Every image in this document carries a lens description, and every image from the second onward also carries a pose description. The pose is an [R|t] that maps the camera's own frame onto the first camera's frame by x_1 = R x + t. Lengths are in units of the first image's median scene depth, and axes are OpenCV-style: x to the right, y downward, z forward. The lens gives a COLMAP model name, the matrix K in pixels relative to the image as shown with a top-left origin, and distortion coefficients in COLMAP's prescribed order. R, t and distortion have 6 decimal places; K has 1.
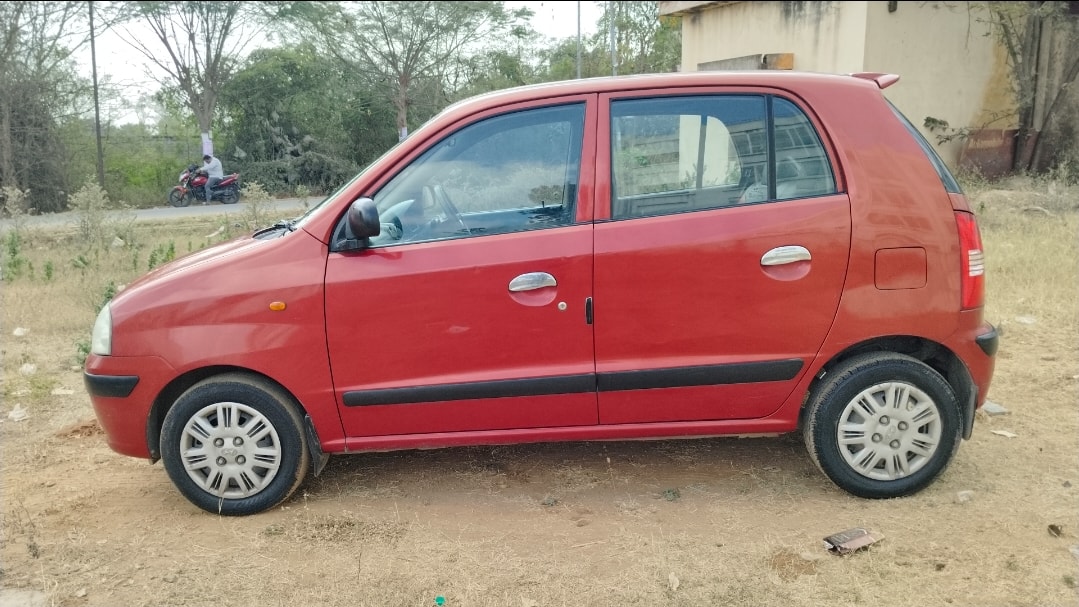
lens RADIAL K [[815.7, 0, 469.9], [0, 815.7, 308.0], [0, 0, 1]] dist [0.162041, -0.356709]
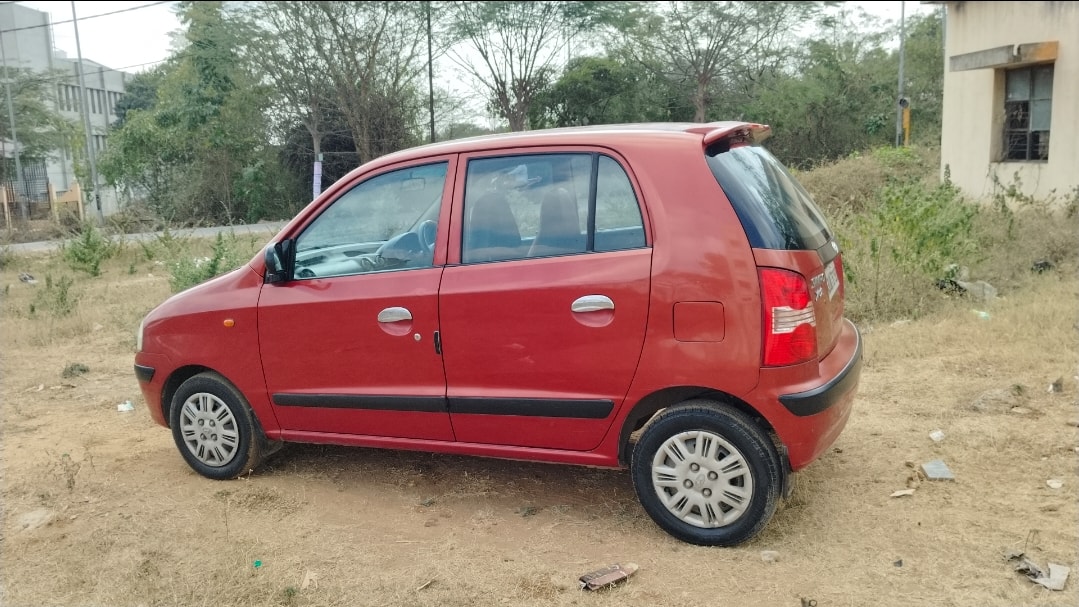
lens RADIAL K [[837.0, 0, 527.8], [0, 837.0, 302.8], [0, 0, 1]] dist [0.043941, -0.090828]
pose [[0.916187, 0.047050, -0.397980, 0.707972], [-0.044458, 0.998887, 0.015743, -0.074257], [0.398277, 0.003270, 0.917259, -0.032037]]
